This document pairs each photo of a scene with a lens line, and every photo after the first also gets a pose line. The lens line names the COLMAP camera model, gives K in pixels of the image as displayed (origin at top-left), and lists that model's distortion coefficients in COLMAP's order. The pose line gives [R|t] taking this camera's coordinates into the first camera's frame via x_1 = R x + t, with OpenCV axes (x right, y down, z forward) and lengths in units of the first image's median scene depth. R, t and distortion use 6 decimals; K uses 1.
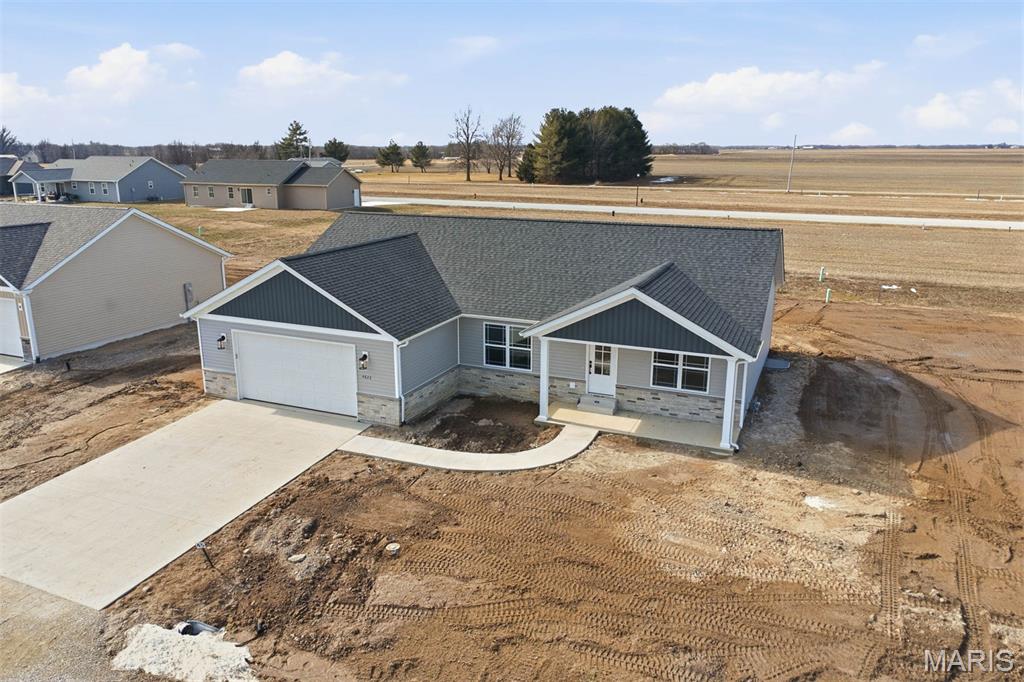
lens RADIAL K [[735.1, 0, 510.9], [0, 735.1, 346.0], [0, 0, 1]] dist [0.016597, -0.006415]
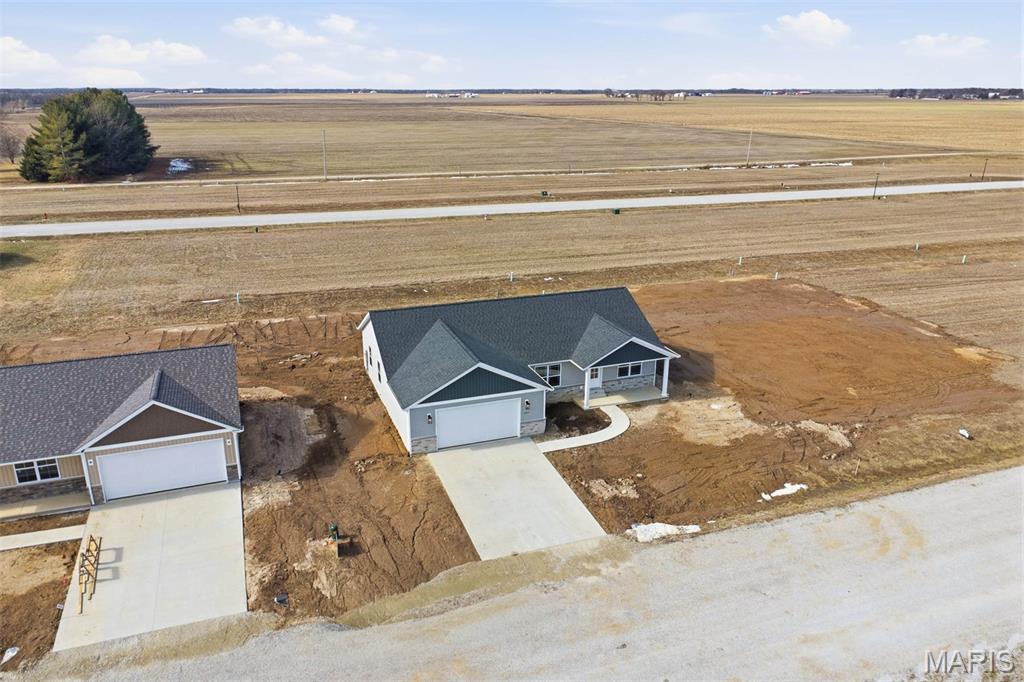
lens RADIAL K [[735.1, 0, 507.5], [0, 735.1, 333.7], [0, 0, 1]] dist [0.016597, -0.006415]
pose [[0.724123, -0.215889, 0.655010, -1.344998], [0.176867, 0.976111, 0.126193, -0.377649], [-0.666606, 0.024470, 0.745008, -0.330097]]
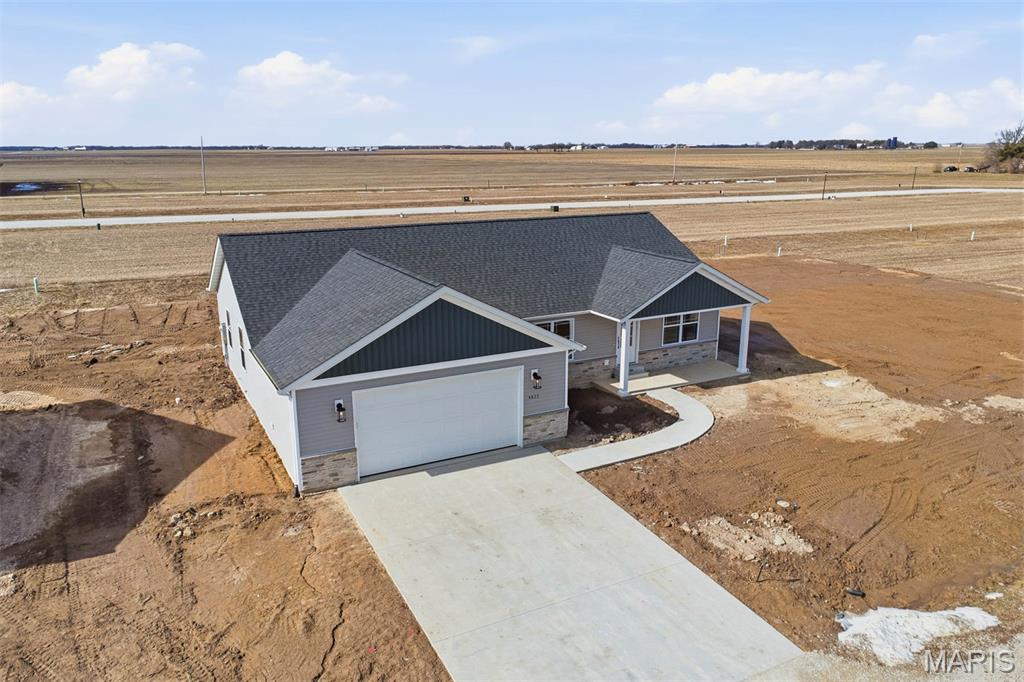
lens RADIAL K [[735.1, 0, 504.1], [0, 735.1, 332.0], [0, 0, 1]] dist [0.016597, -0.006415]
pose [[0.631251, -0.191945, 0.751451, -0.876586], [0.206105, 0.975570, 0.076055, -0.112837], [-0.747691, 0.106868, 0.655391, 0.394098]]
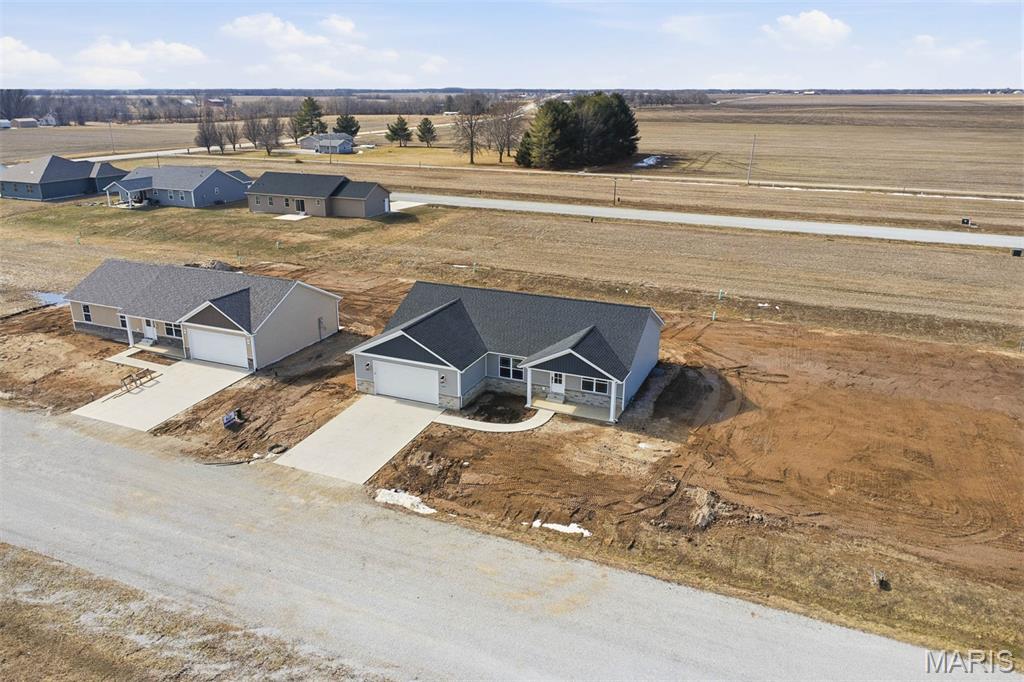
lens RADIAL K [[735.1, 0, 513.6], [0, 735.1, 350.7], [0, 0, 1]] dist [0.016597, -0.006415]
pose [[0.999980, 0.000408, 0.006371, -0.011638], [-0.000913, 0.996844, 0.079377, -0.216093], [-0.006319, -0.079381, 0.996824, -1.030874]]
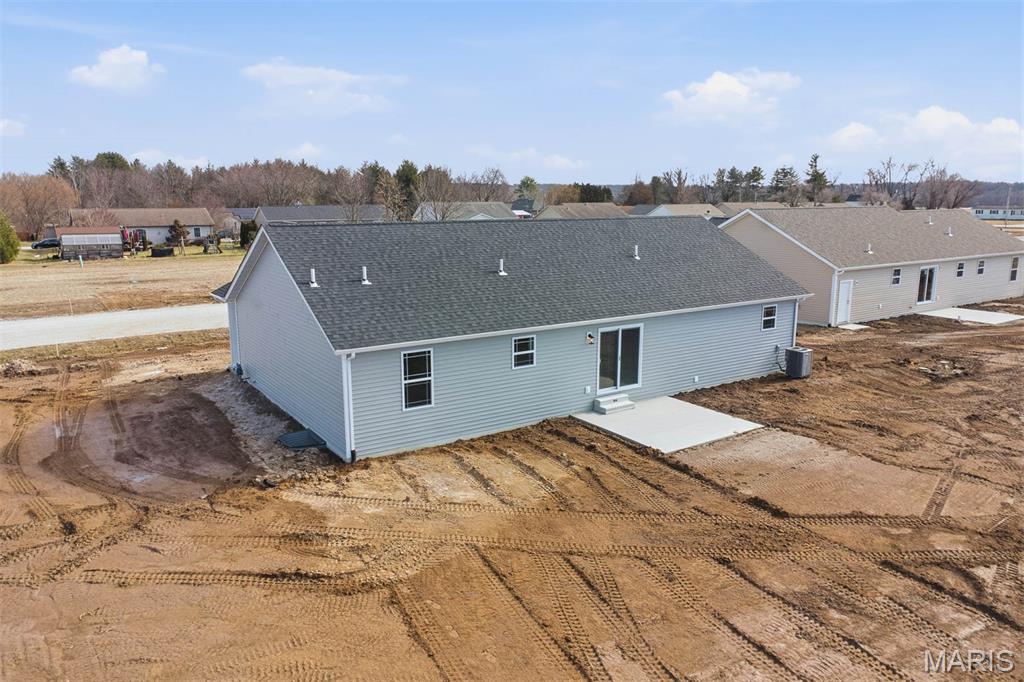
lens RADIAL K [[735.1, 0, 504.5], [0, 735.1, 340.9], [0, 0, 1]] dist [0.016597, -0.006415]
pose [[-0.550190, 0.159993, -0.819569, 0.996980], [-0.217615, 0.920087, 0.325704, -0.400614], [0.806185, 0.357550, -0.471406, 1.798843]]
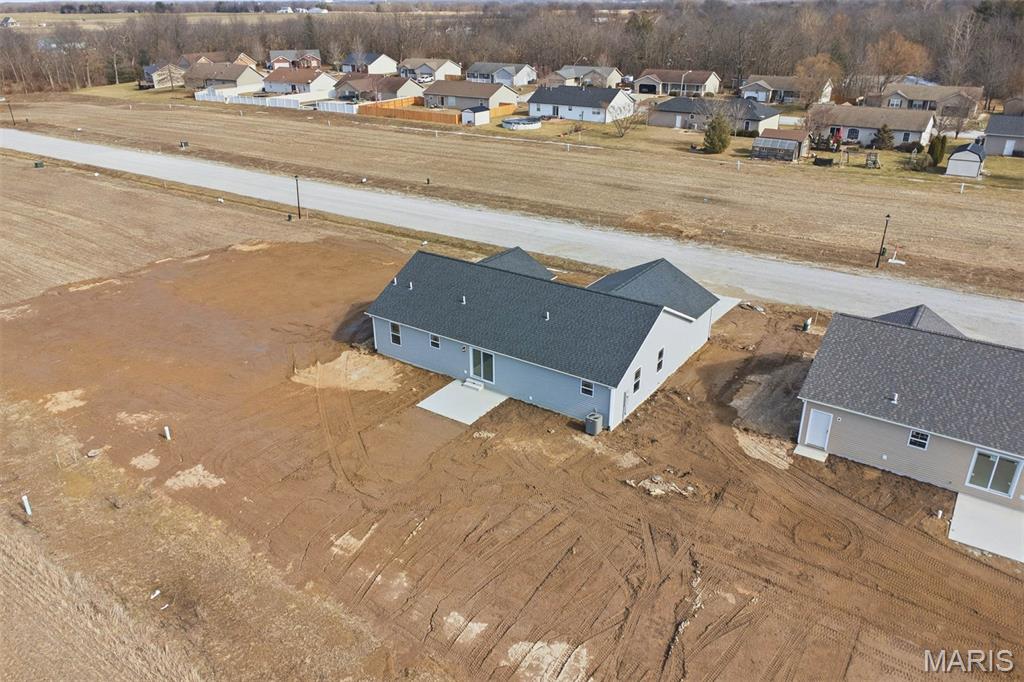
lens RADIAL K [[735.1, 0, 506.9], [0, 735.1, 334.7], [0, 0, 1]] dist [0.016597, -0.006415]
pose [[-0.979061, -0.078643, 0.187761, -0.279846], [0.059395, 0.771866, 0.633004, -1.335209], [-0.194707, 0.630902, -0.751034, 2.814040]]
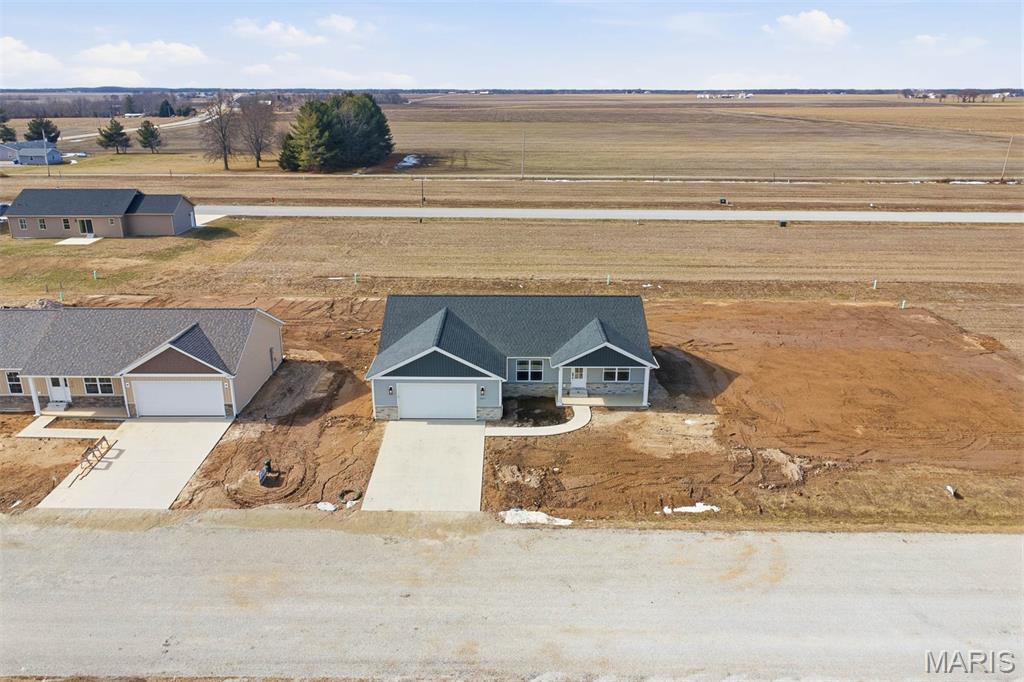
lens RADIAL K [[735.1, 0, 510.9], [0, 735.1, 338.8], [0, 0, 1]] dist [0.016597, -0.006415]
pose [[0.917139, -0.126312, 0.378023, -0.835809], [0.101414, 0.991194, 0.085149, -0.273137], [-0.385449, -0.039757, 0.921872, -0.846126]]
